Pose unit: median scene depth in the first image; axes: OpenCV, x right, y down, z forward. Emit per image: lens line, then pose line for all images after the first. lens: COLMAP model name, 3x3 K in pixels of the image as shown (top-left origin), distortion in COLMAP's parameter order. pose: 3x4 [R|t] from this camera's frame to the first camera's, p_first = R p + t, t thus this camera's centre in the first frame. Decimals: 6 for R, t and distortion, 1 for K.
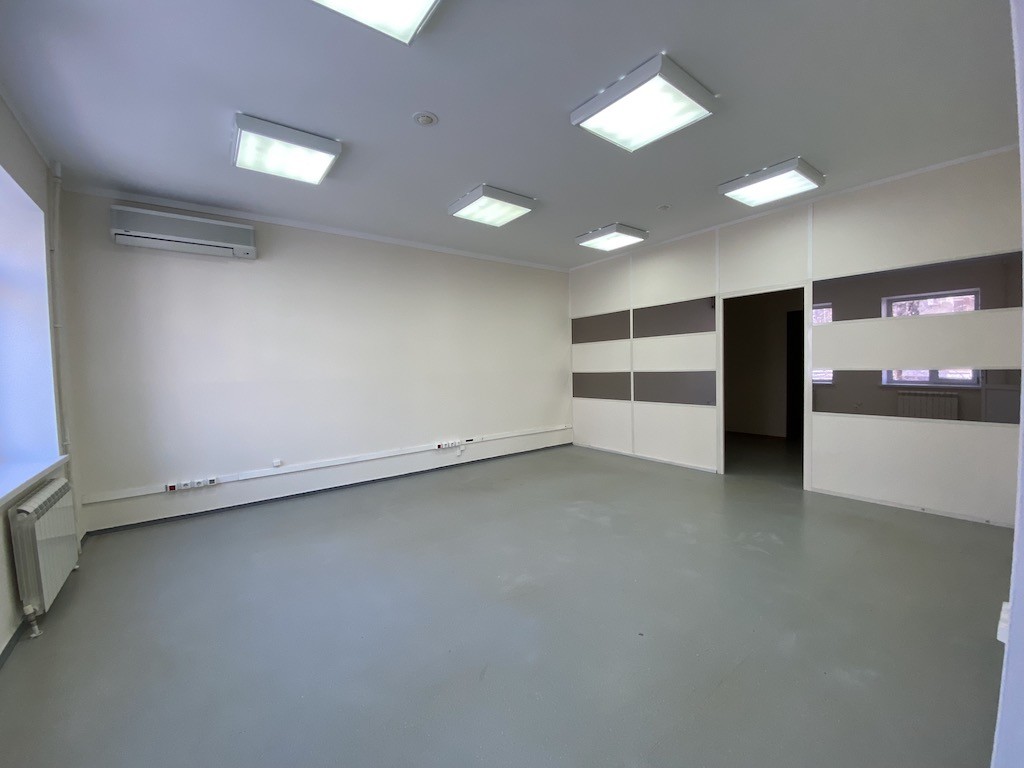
lens RADIAL K [[413.6, 0, 512.0], [0, 413.6, 384.0], [0, 0, 1]] dist [-0.000144, -0.000025]
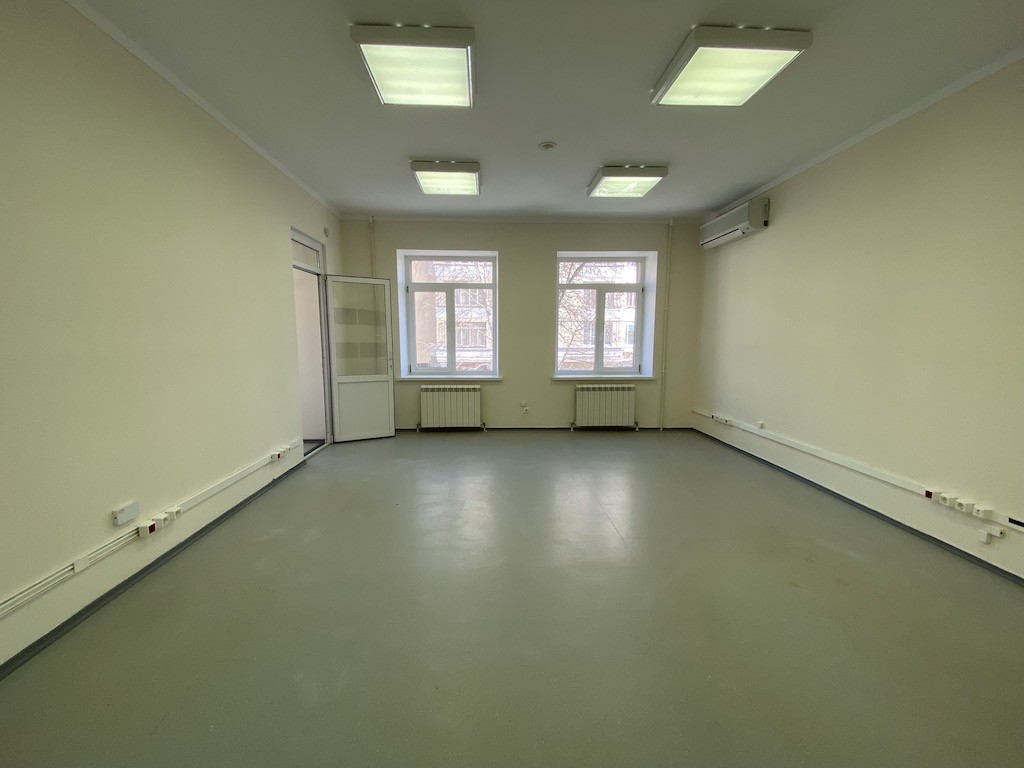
lens RADIAL K [[413.6, 0, 512.0], [0, 413.6, 384.0], [0, 0, 1]] dist [-0.000144, -0.000025]
pose [[-0.569200, 0.114883, -0.814134, 0.645247], [-0.024448, 0.987387, 0.156424, -0.059868], [0.821836, 0.108940, -0.559212, 1.090634]]
